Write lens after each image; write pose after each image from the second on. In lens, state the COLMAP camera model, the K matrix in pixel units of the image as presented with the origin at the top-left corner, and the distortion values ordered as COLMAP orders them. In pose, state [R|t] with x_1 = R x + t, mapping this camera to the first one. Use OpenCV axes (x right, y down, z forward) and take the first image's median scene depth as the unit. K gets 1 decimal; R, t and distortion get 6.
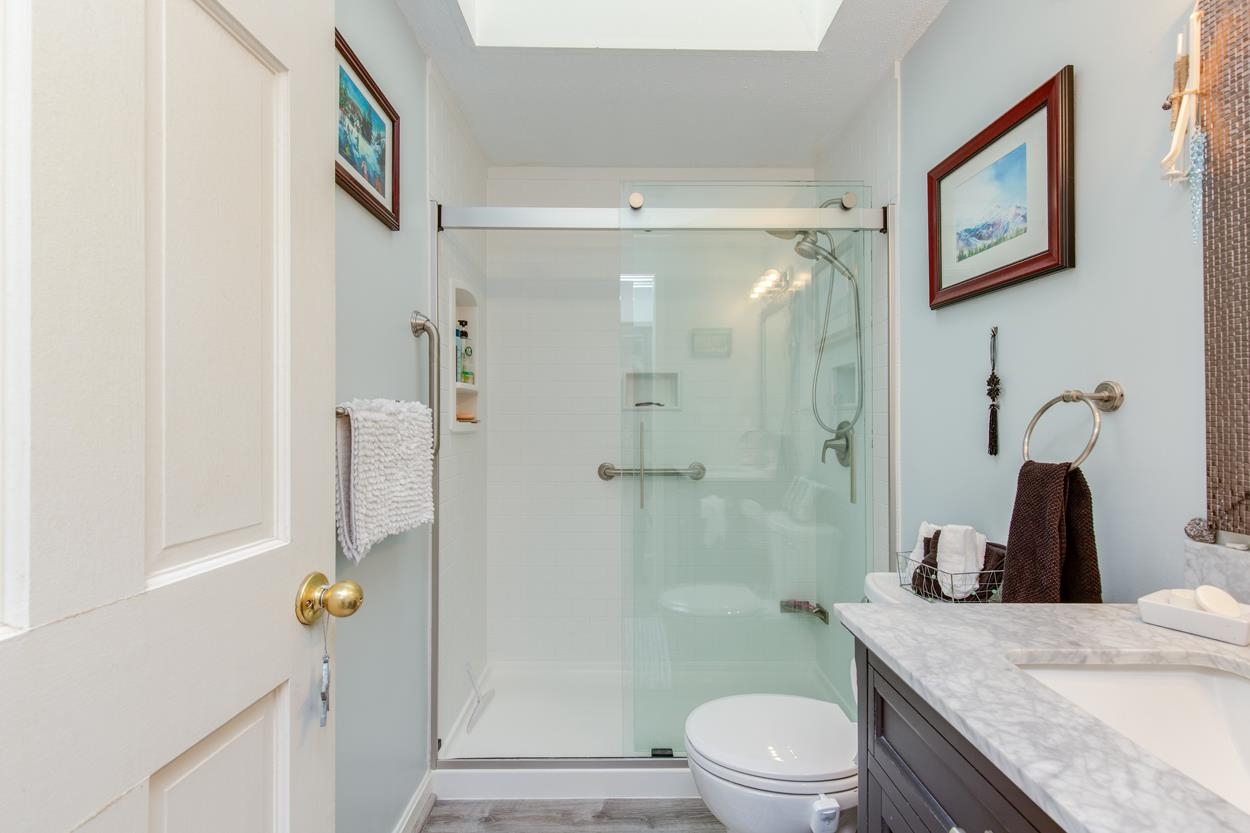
lens RADIAL K [[550.1, 0, 630.5], [0, 550.1, 410.3], [0, 0, 1]] dist [0.005302, -0.002027]
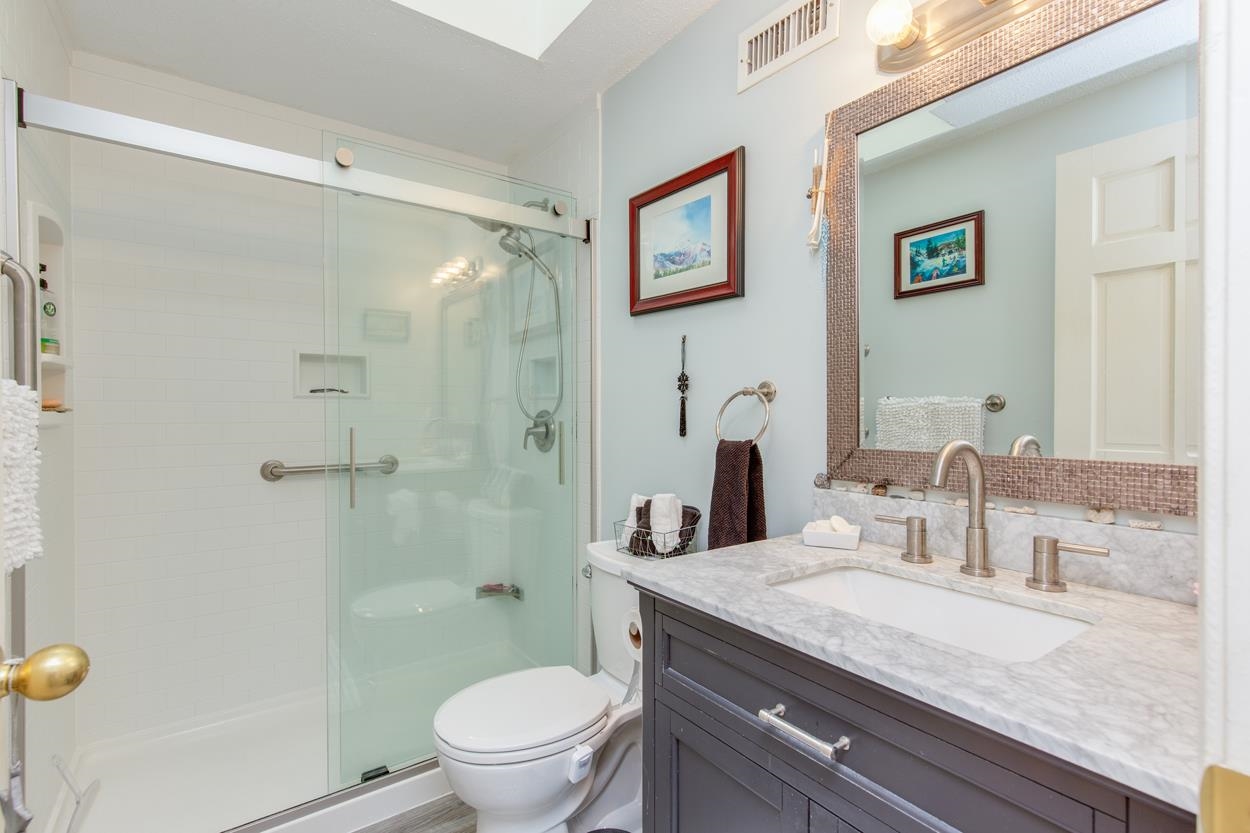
lens RADIAL K [[550.1, 0, 627.0], [0, 550.1, 407.2], [0, 0, 1]] dist [0.005302, -0.002027]
pose [[0.828053, 0.003430, 0.560639, -0.155668], [-0.011055, 0.999887, 0.010211, 0.002326], [-0.560541, -0.014653, 0.827997, 0.027539]]
